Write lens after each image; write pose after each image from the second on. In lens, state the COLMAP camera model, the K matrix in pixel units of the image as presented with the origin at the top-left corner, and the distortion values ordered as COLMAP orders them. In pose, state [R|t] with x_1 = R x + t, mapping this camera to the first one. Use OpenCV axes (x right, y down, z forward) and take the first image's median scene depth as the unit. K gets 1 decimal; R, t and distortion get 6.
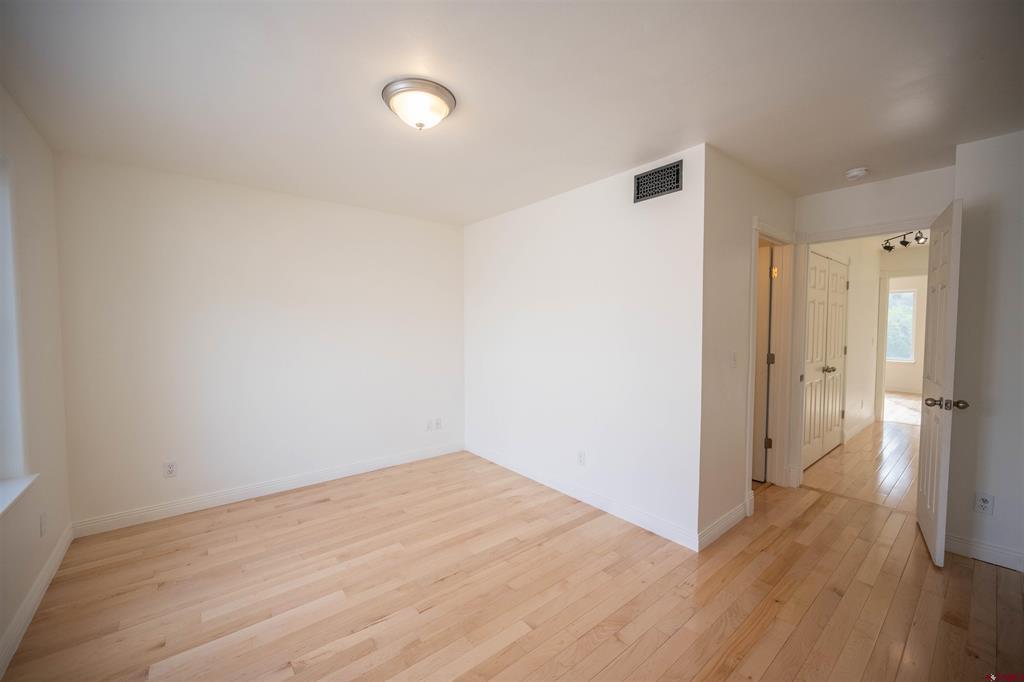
lens RADIAL K [[402.1, 0, 507.4], [0, 402.1, 343.2], [0, 0, 1]] dist [-0.001447, -0.000060]
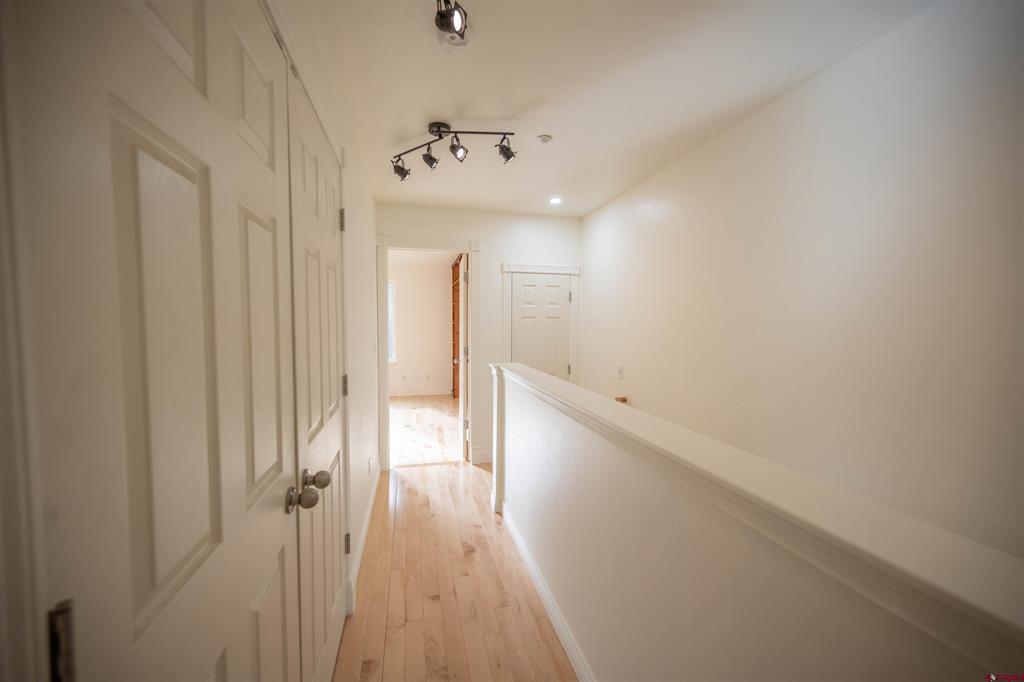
lens RADIAL K [[402.1, 0, 507.4], [0, 402.1, 343.2], [0, 0, 1]] dist [-0.001447, -0.000060]
pose [[0.425364, -0.039898, 0.904143, 0.560891], [0.019105, 0.999201, 0.035105, -0.032279], [-0.904821, 0.002341, 0.425786, 0.694469]]
